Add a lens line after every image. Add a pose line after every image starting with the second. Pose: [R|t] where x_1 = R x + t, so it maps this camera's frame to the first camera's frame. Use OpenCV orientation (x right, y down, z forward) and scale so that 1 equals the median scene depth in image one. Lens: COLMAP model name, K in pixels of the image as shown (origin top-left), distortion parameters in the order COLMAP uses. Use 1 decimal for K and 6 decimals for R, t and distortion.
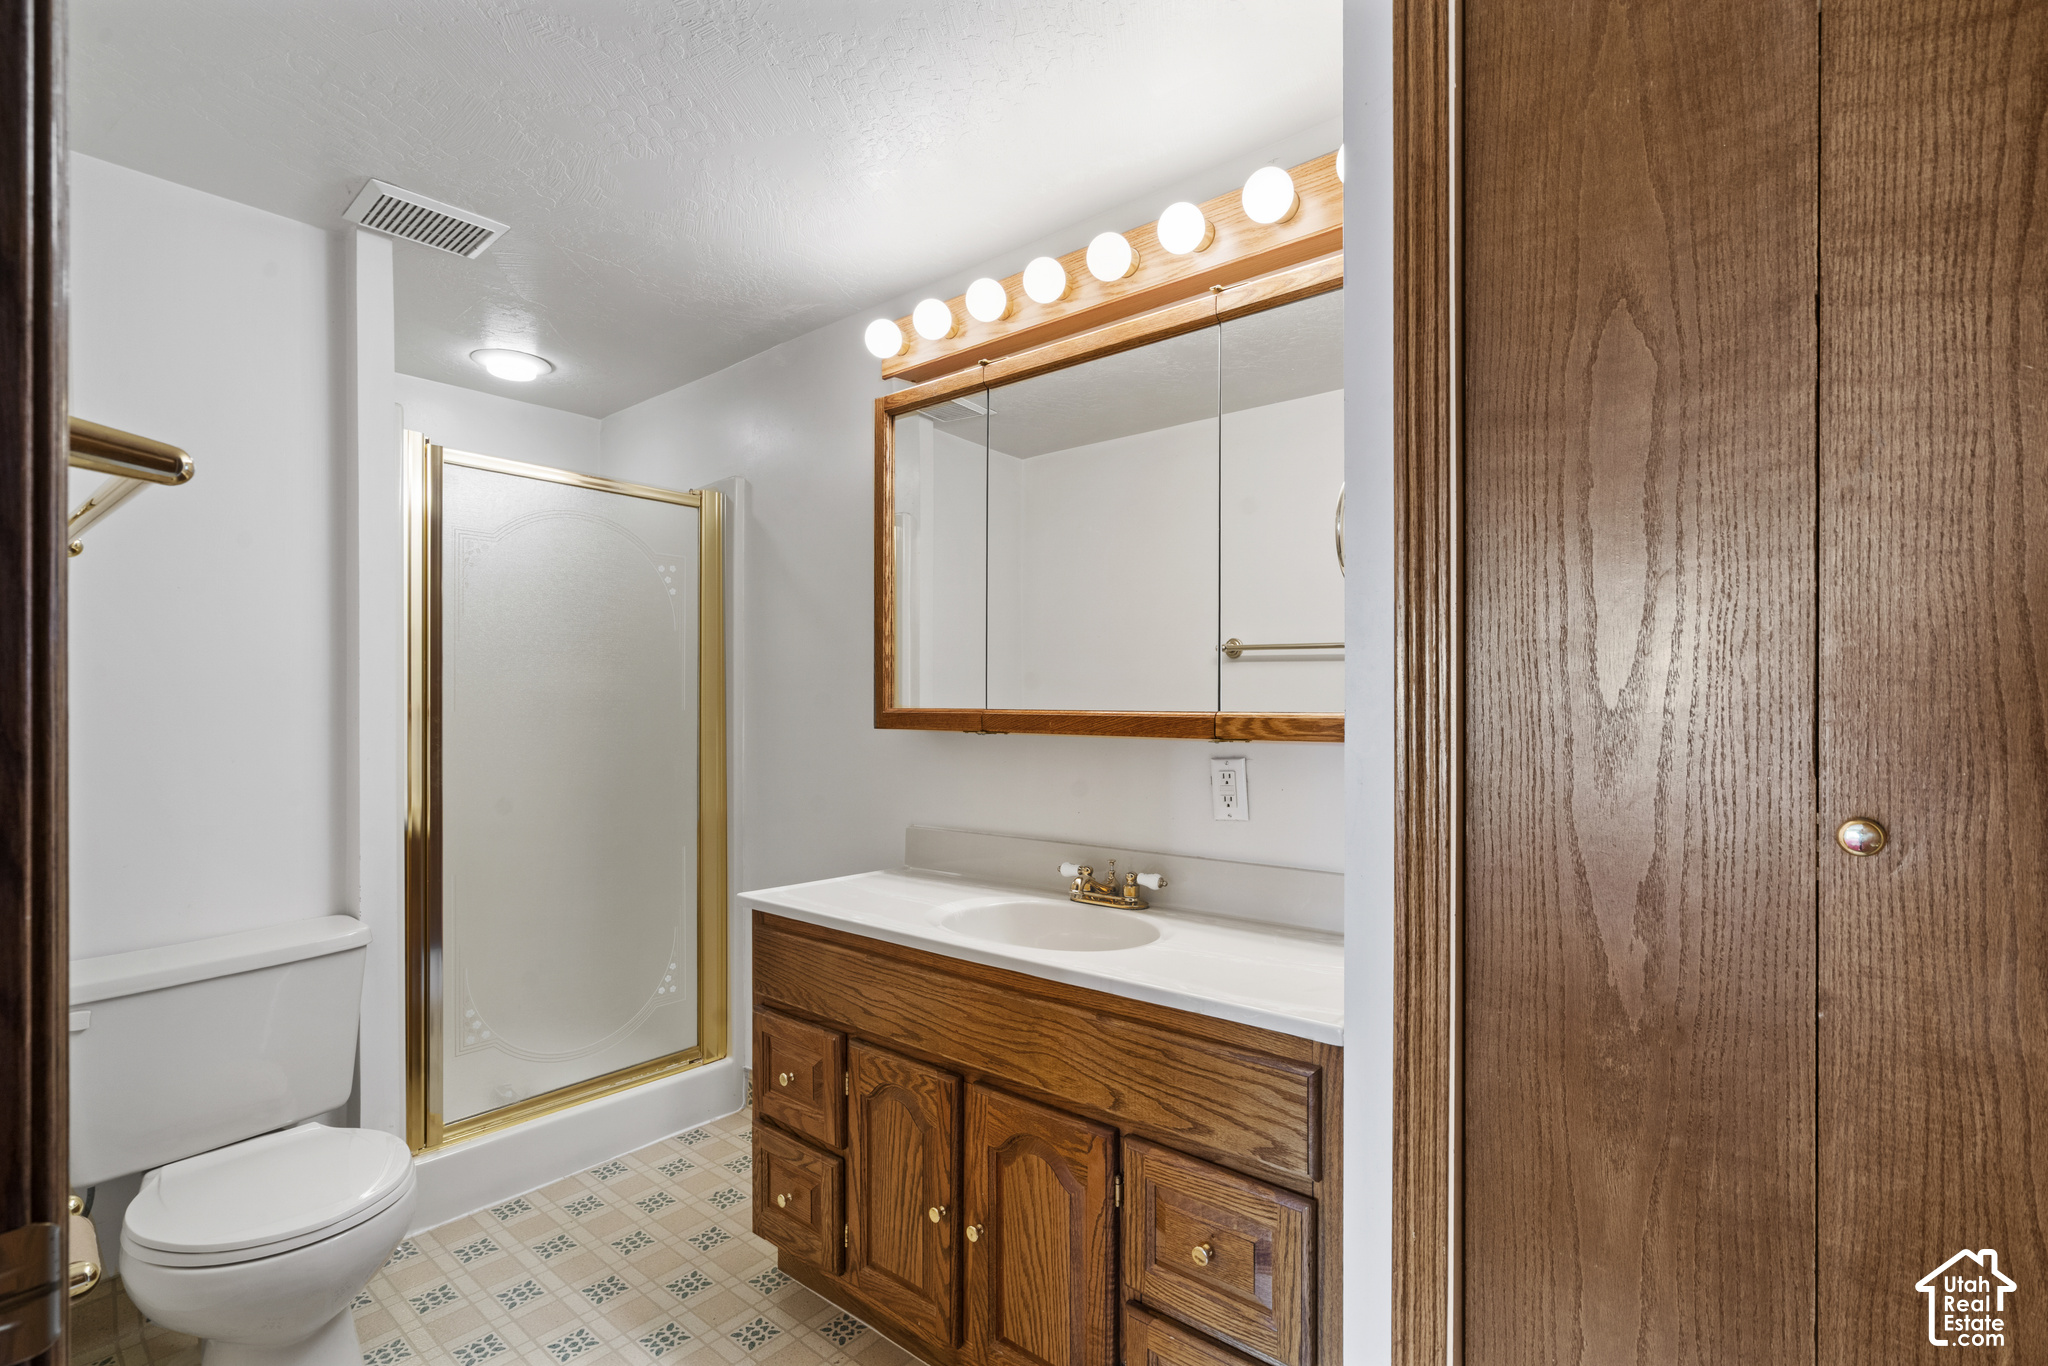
lens RADIAL K [[932.1, 0, 1026.7], [0, 932.1, 684.1], [0, 0, 1]] dist [0.000723, 0.000243]
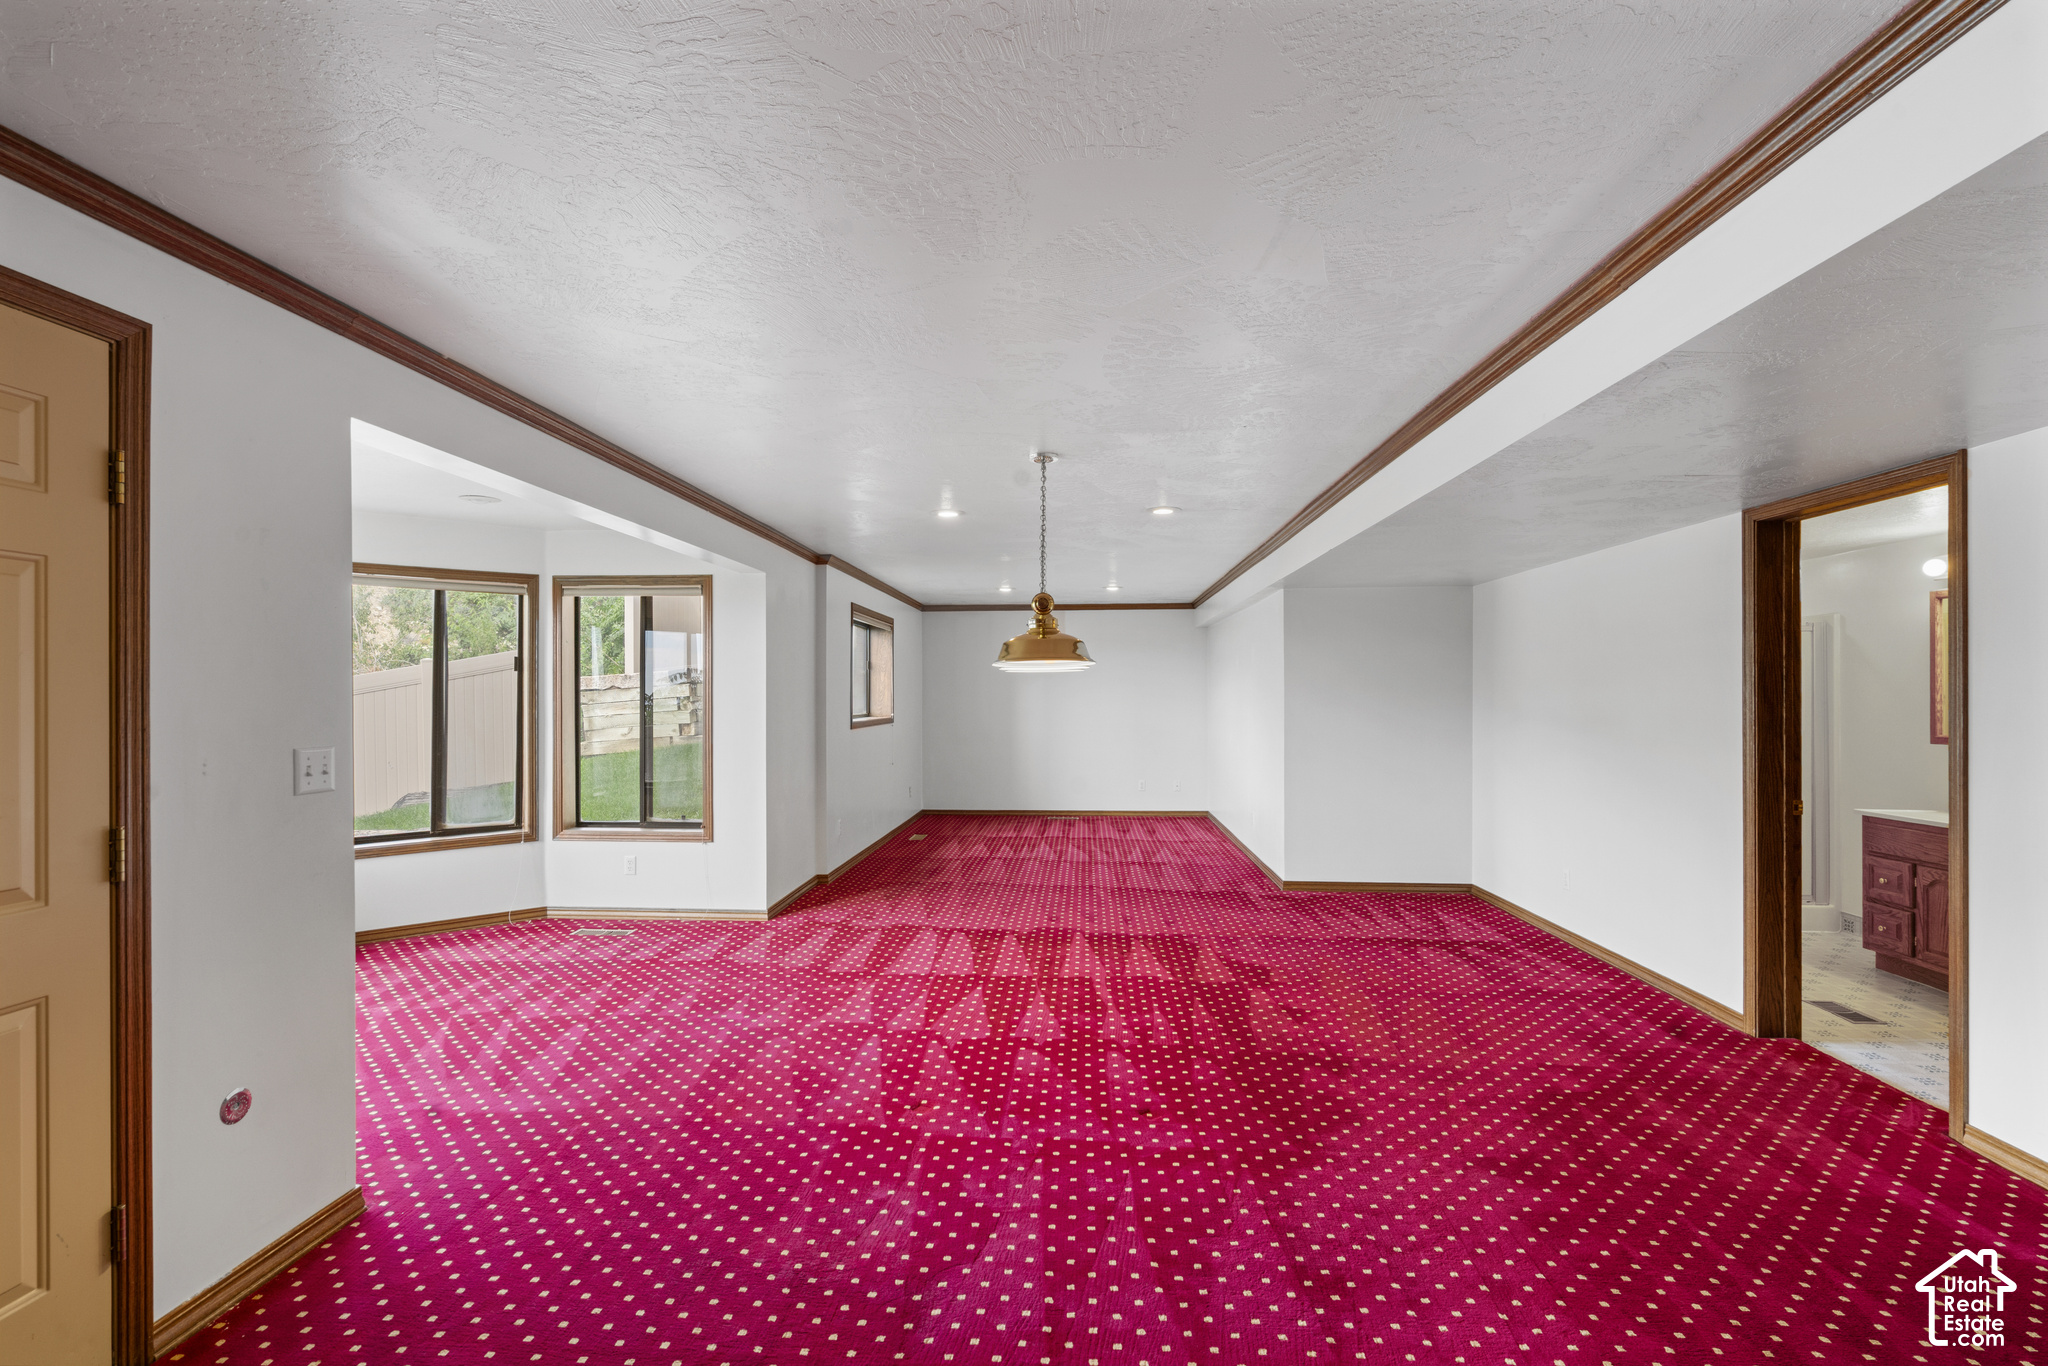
lens RADIAL K [[932.1, 0, 1022.6], [0, 932.1, 688.9], [0, 0, 1]] dist [0.000723, 0.000243]
pose [[0.590807, -0.004321, -0.806802, 0.418144], [0.002355, 0.999991, -0.003631, -0.092267], [0.806810, 0.000245, 0.590811, -2.438208]]
